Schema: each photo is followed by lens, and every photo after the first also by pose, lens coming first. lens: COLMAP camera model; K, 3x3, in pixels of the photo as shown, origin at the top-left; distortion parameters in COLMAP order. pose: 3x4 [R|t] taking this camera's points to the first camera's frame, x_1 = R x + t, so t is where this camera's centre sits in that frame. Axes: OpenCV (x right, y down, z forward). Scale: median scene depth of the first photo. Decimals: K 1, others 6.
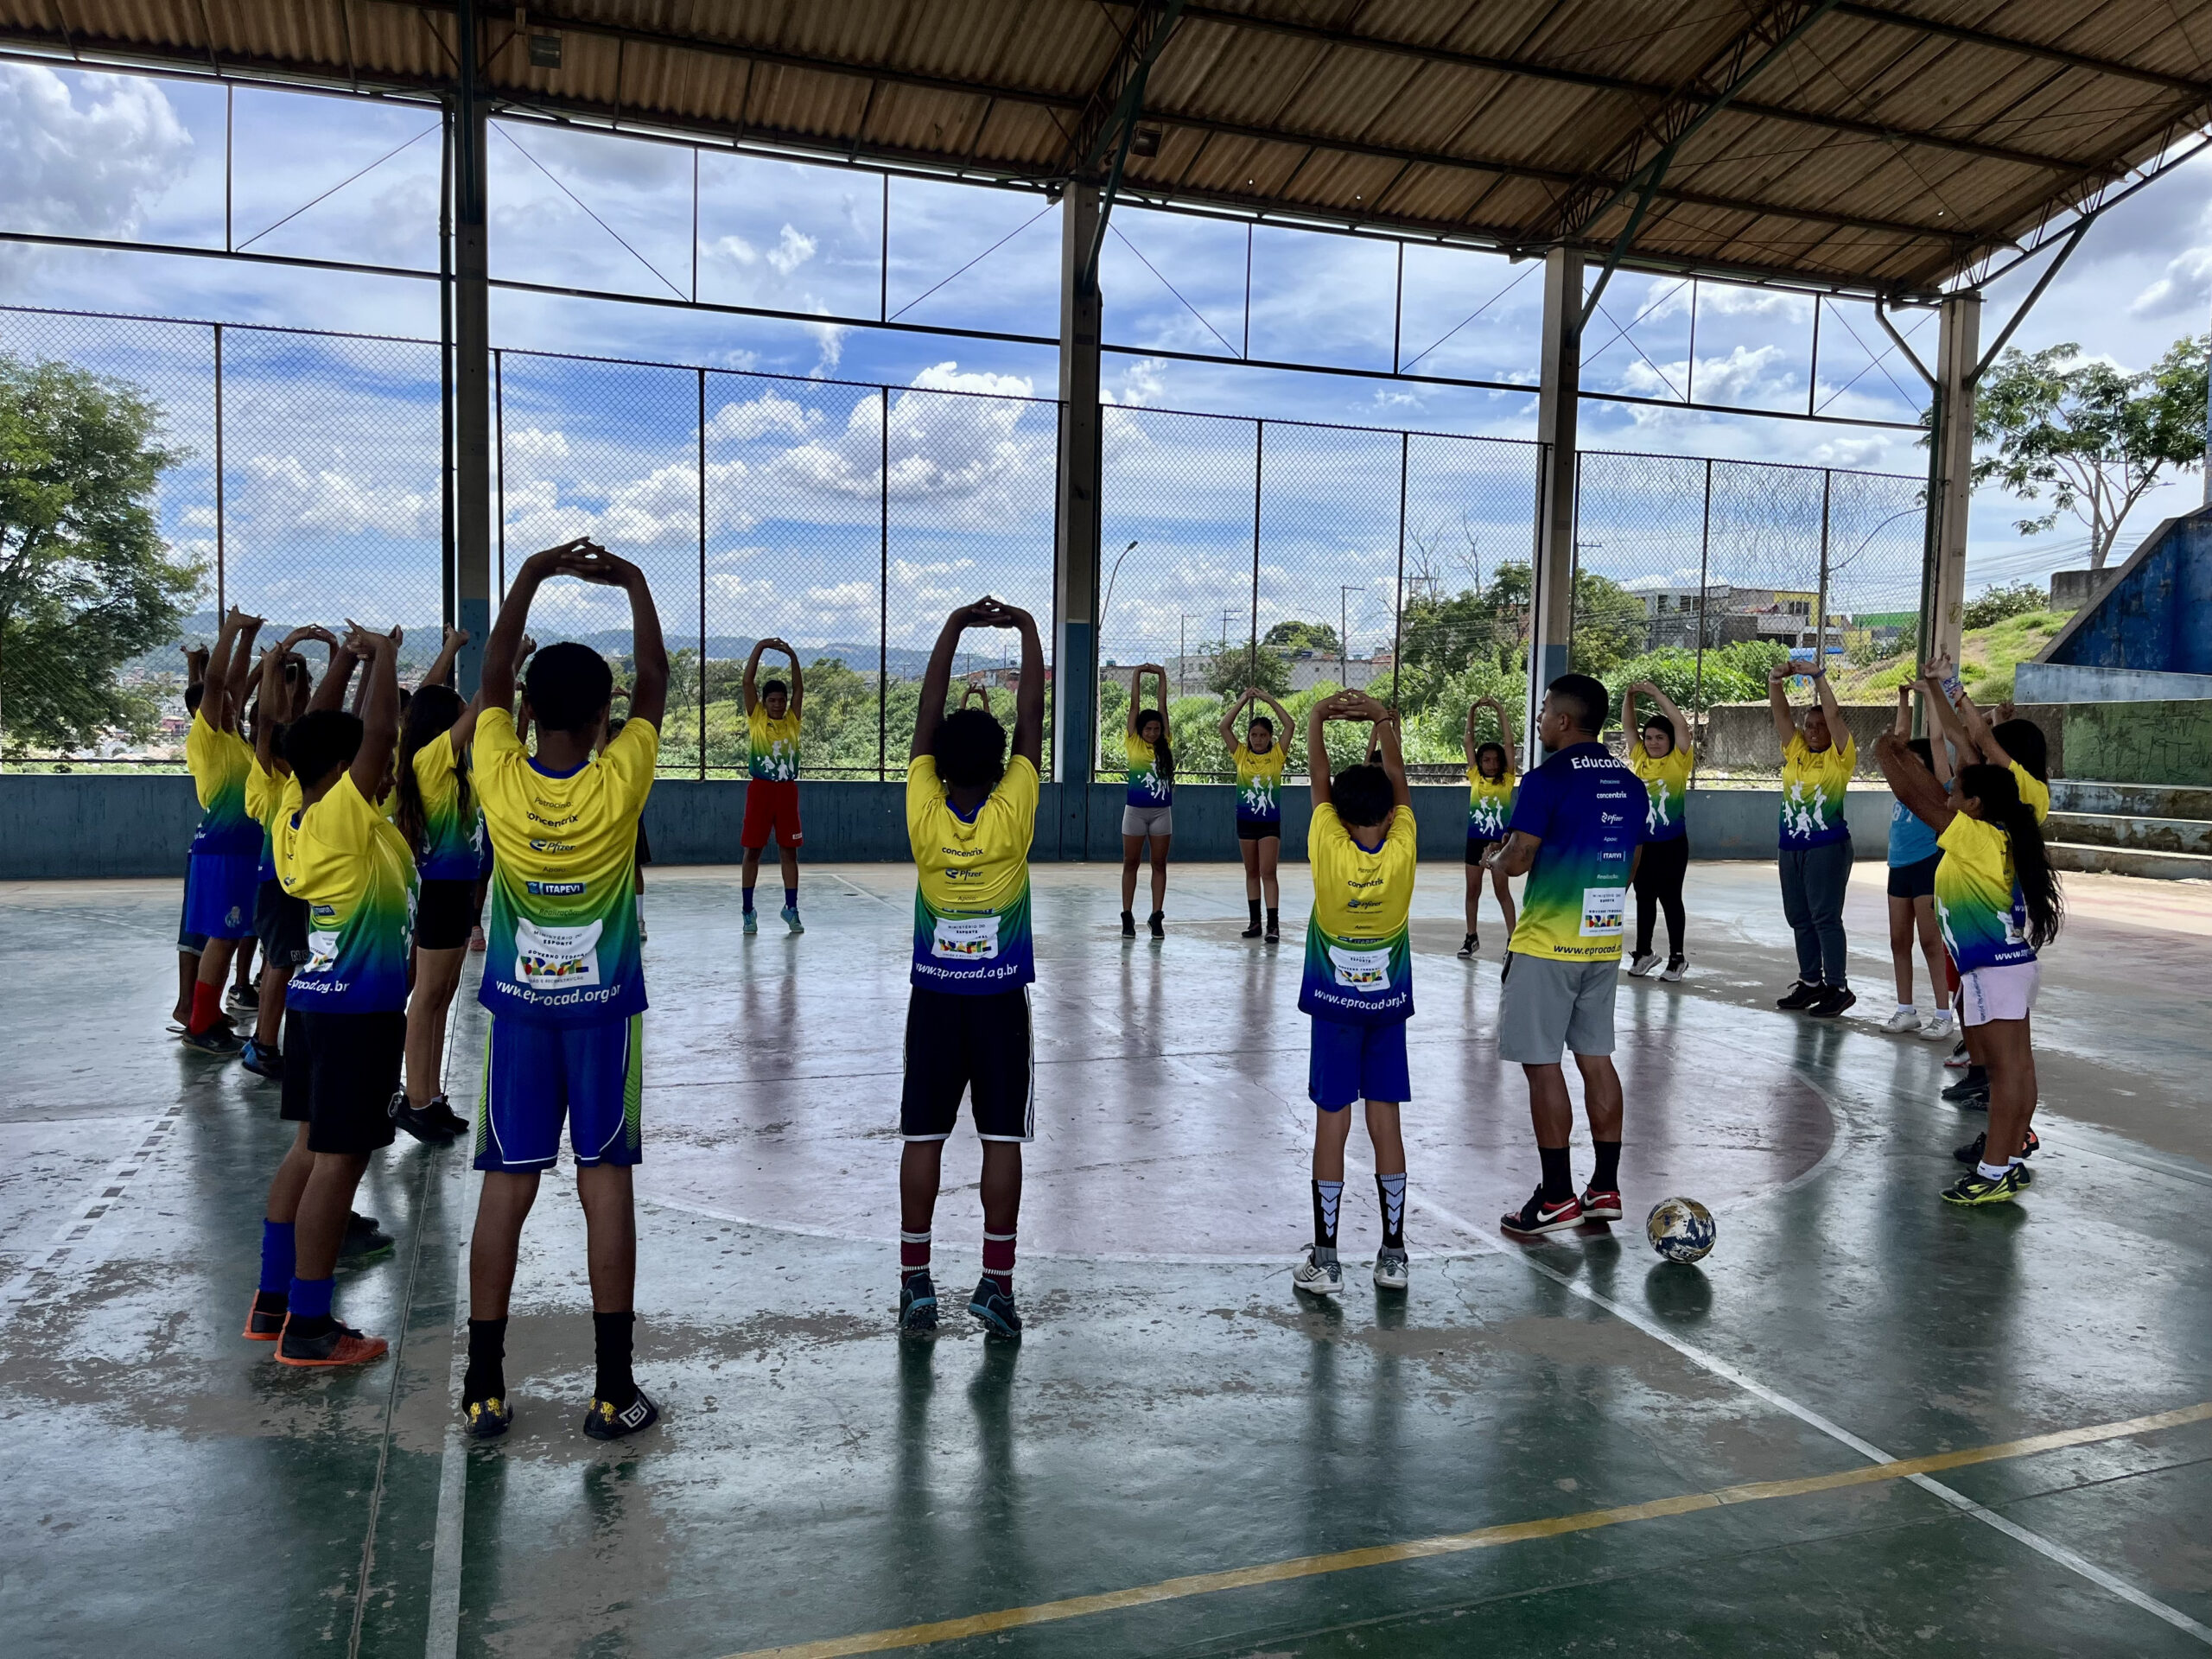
lens RADIAL K [[1677.7, 0, 1113.3], [0, 1677.7, 826.2], [0, 0, 1]] dist [0.062202, -0.090873]
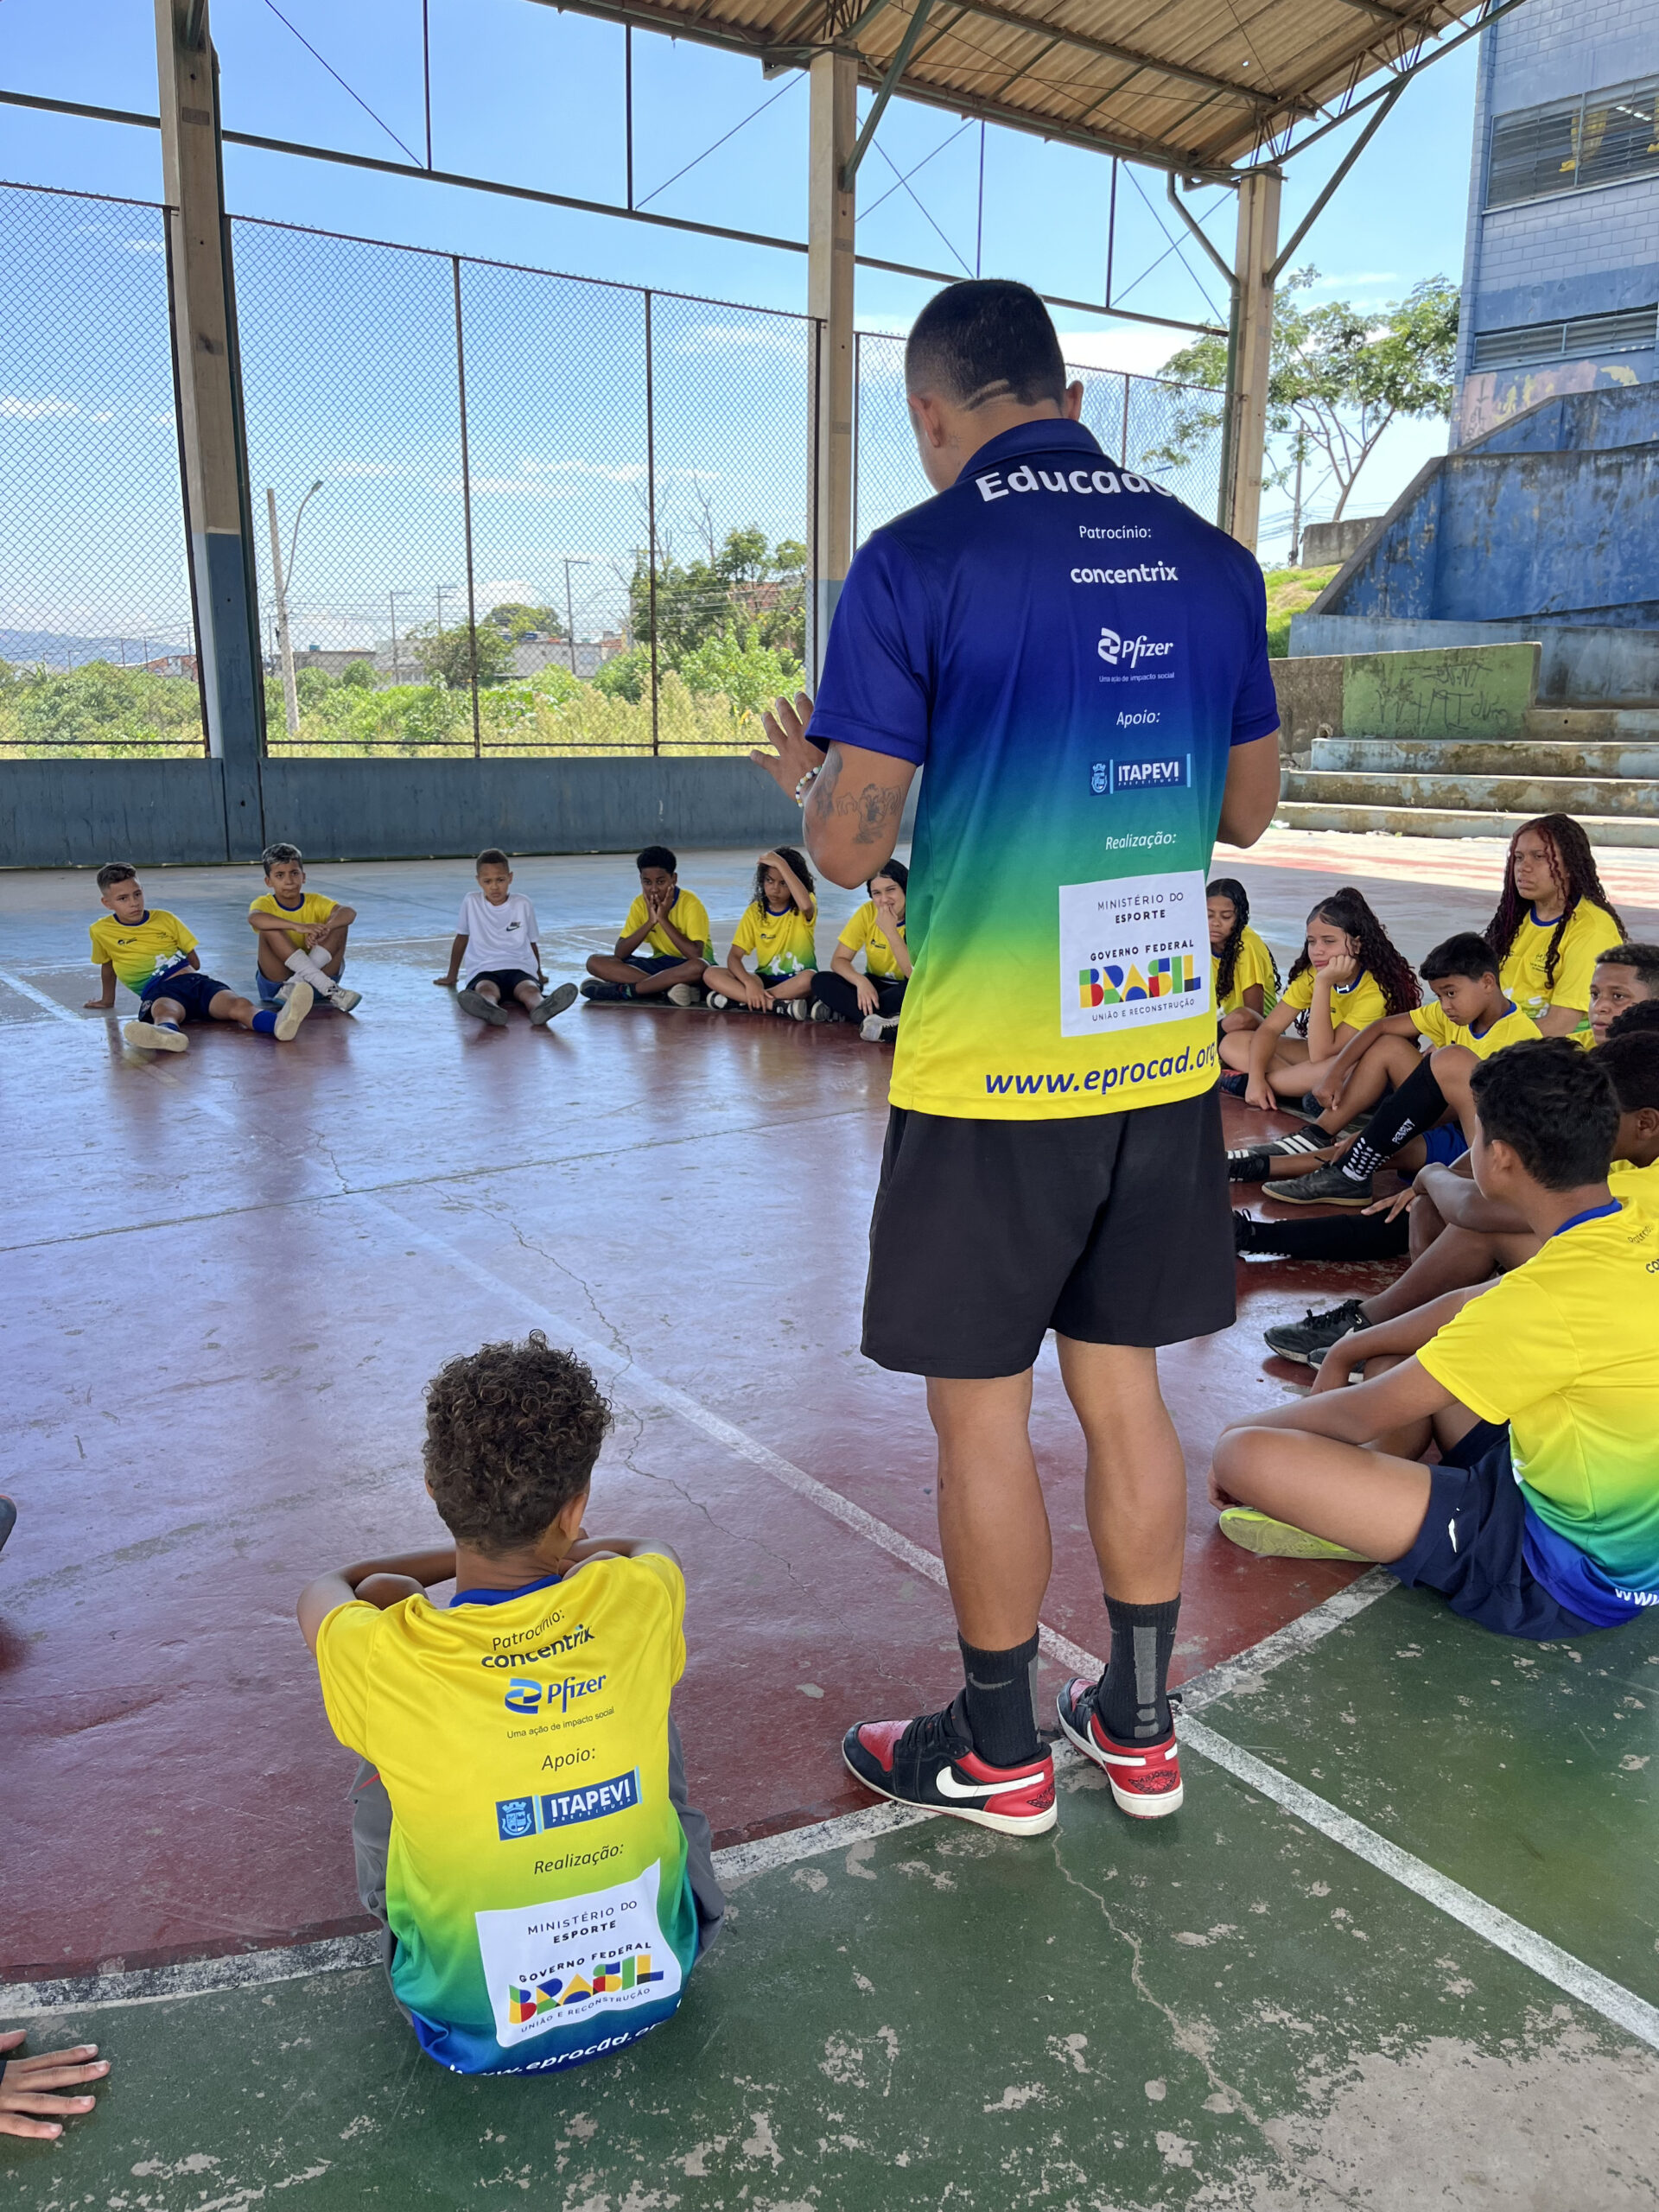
lens RADIAL K [[1677.7, 0, 805.4], [0, 1677.7, 1115.4], [0, 0, 1]] dist [0.062202, -0.090873]
pose [[0.963707, -0.075863, 0.255957, 0.013075], [0.031154, 0.984181, 0.174403, 0.006382], [-0.265139, -0.160100, 0.950826, 0.158359]]
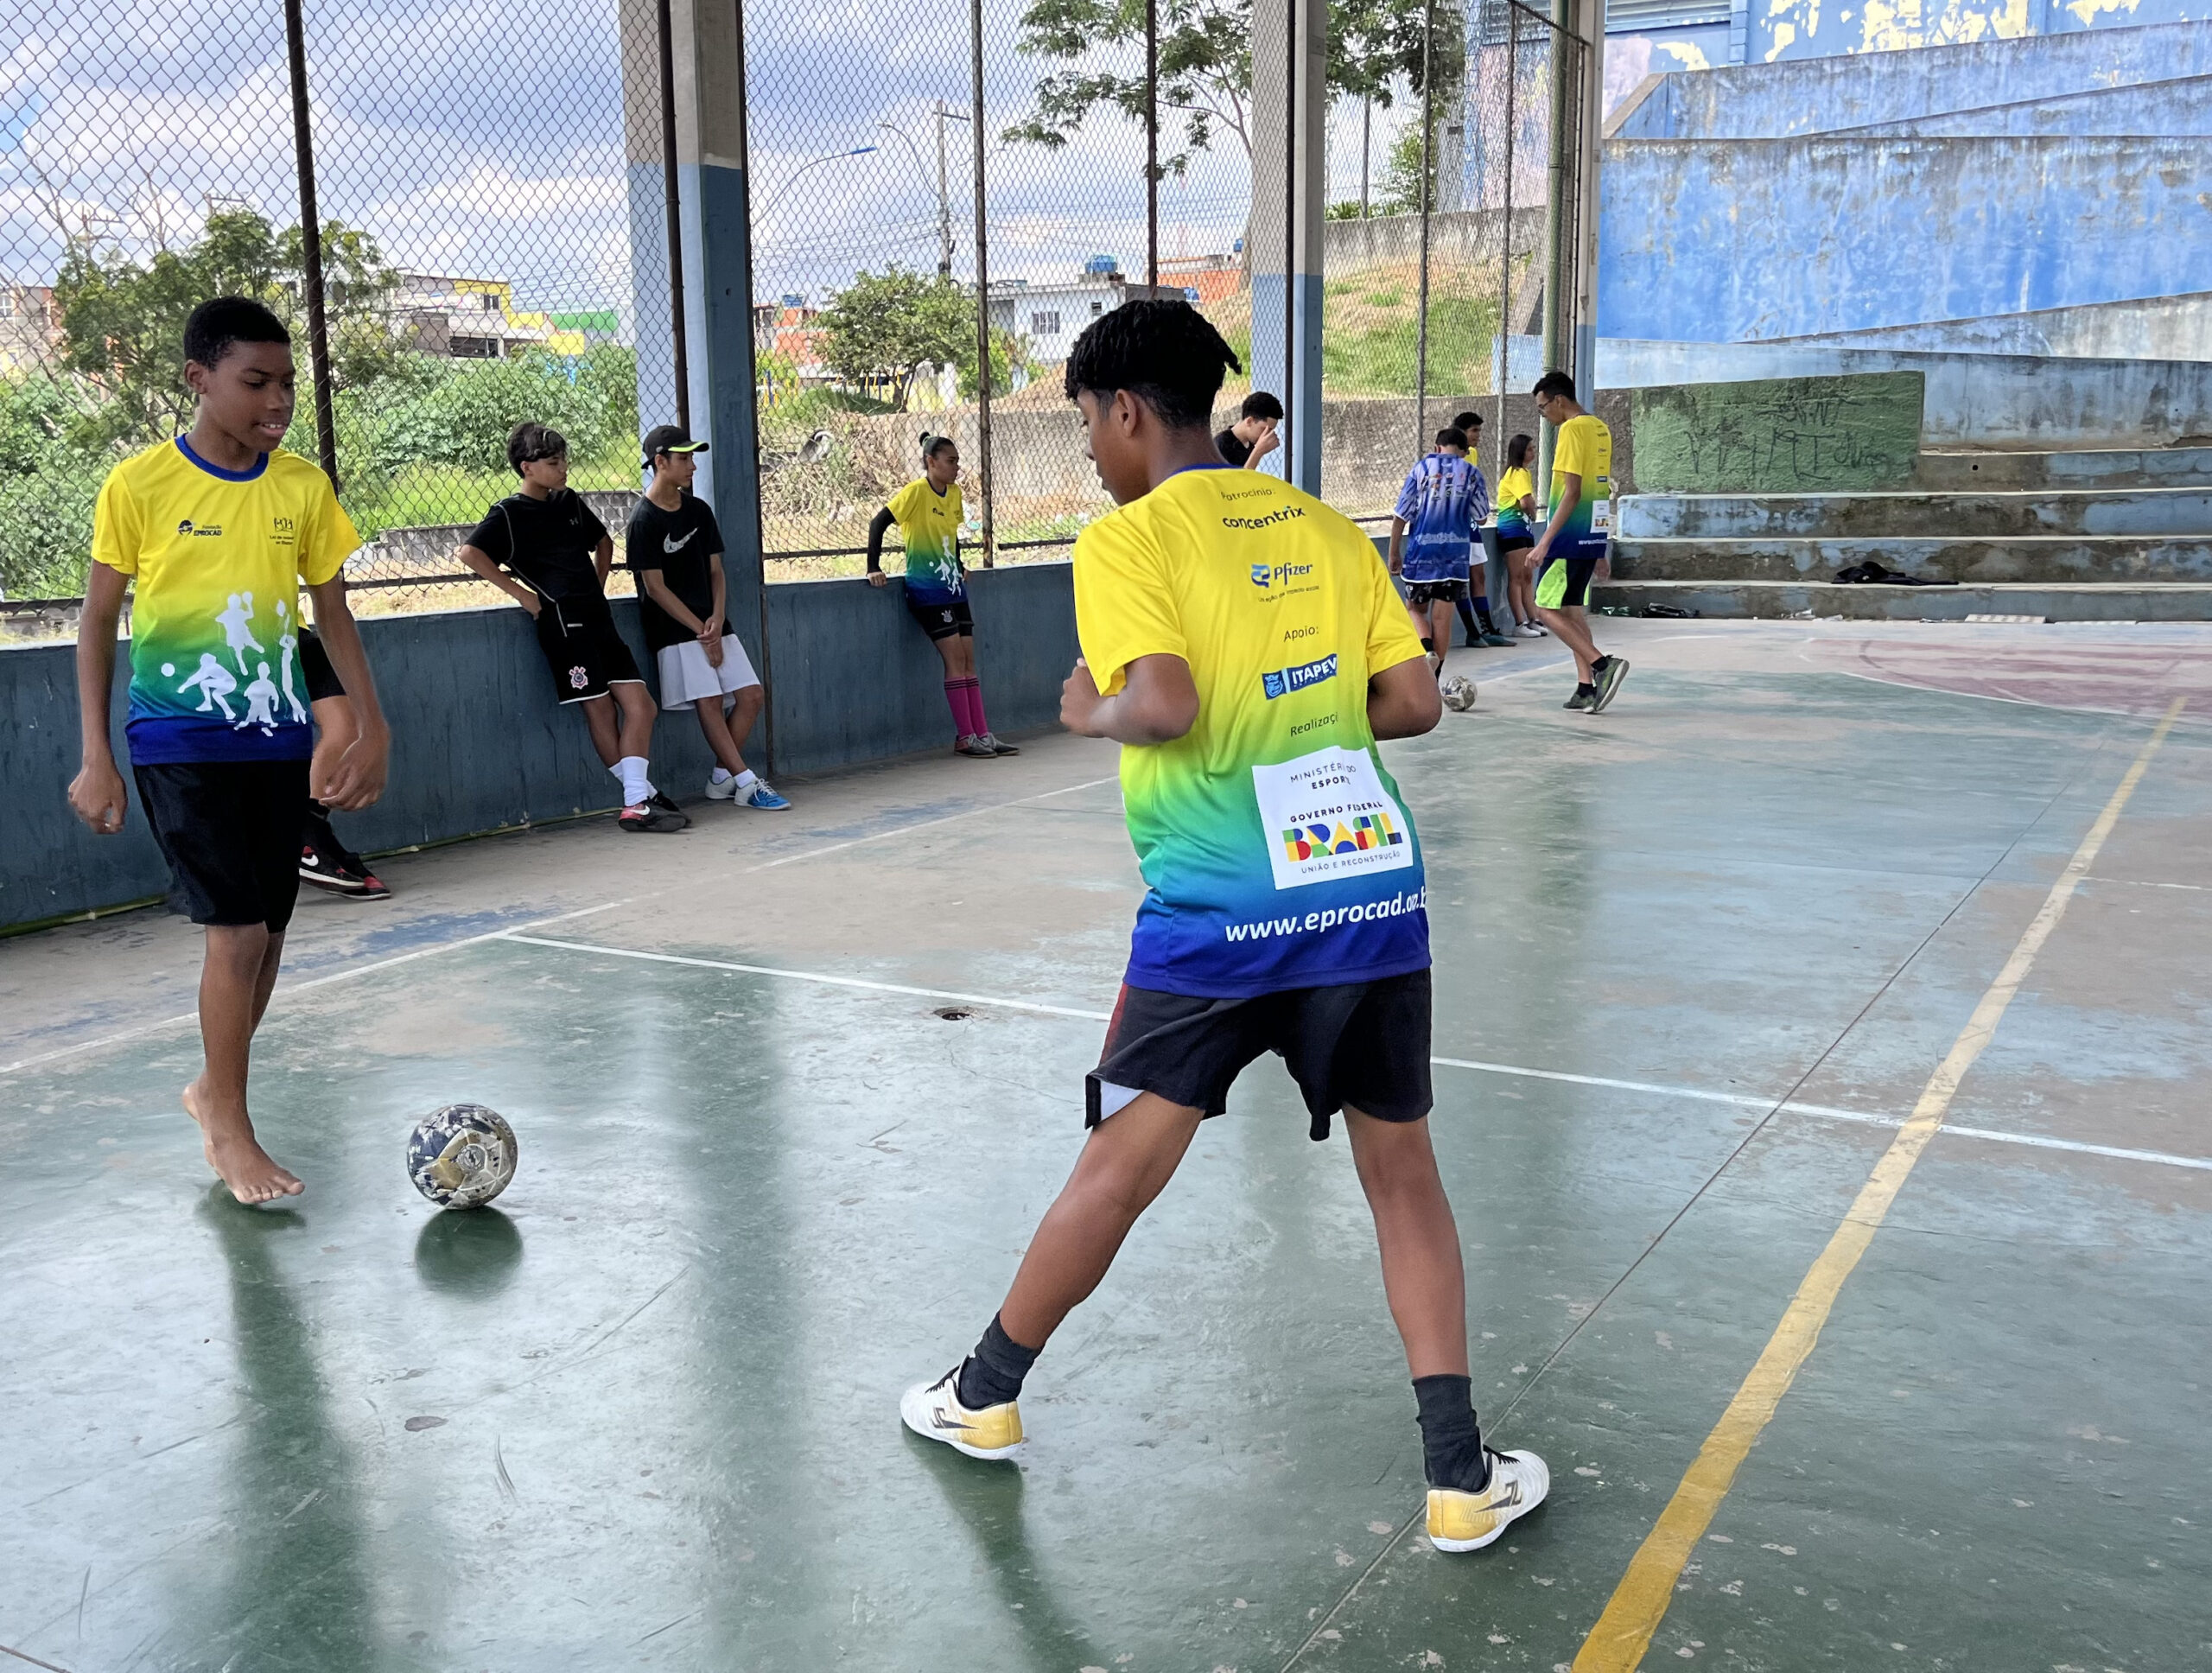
lens RADIAL K [[2165.4, 0, 1081.6], [0, 2165.4, 863.6], [0, 0, 1]] dist [0.024787, 0.000000]
pose [[0.755278, -0.149998, 0.638009, -0.253829], [0.073381, 0.986691, 0.145106, -0.026302], [-0.651283, -0.062778, 0.756233, 0.482964]]
